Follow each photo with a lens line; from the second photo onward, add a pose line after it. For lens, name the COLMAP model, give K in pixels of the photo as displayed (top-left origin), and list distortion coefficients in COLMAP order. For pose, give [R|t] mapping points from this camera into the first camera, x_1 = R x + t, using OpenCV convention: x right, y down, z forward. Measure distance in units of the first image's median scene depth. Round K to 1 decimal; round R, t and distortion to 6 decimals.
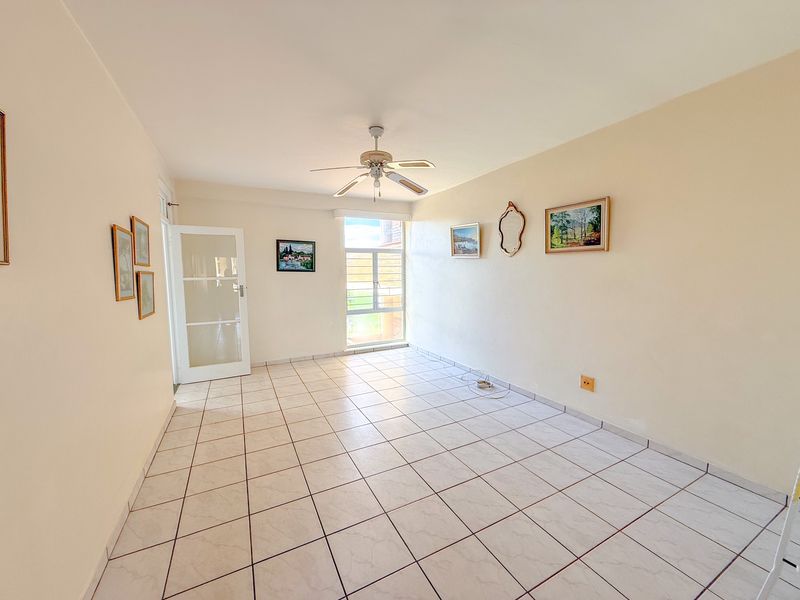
lens RADIAL K [[318.4, 0, 398.9], [0, 318.4, 299.7], [0, 0, 1]] dist [-0.000065, 0.000208]
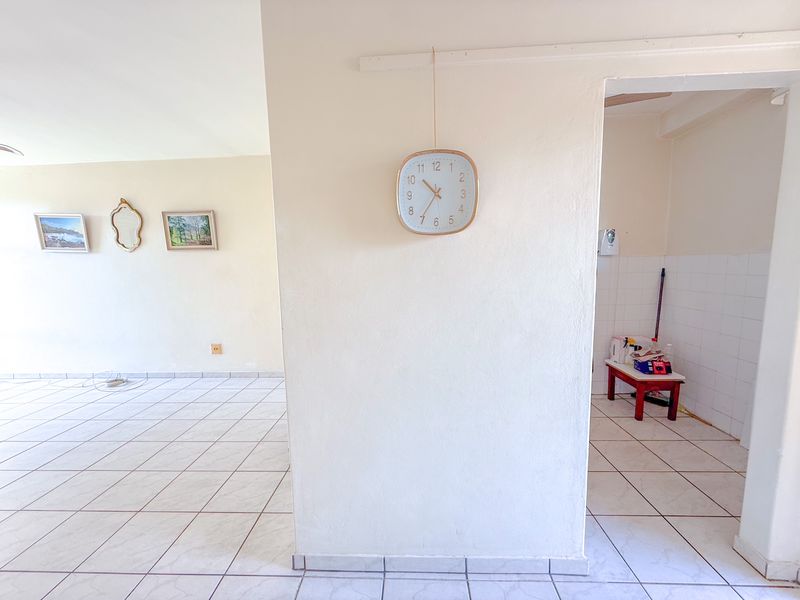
lens RADIAL K [[318.4, 0, 398.9], [0, 318.4, 299.7], [0, 0, 1]] dist [-0.000065, 0.000208]
pose [[0.500499, -0.103461, 0.859533, -0.141459], [0.094119, 0.993451, 0.064776, 0.040994], [-0.860606, 0.048478, 0.506959, -0.323229]]
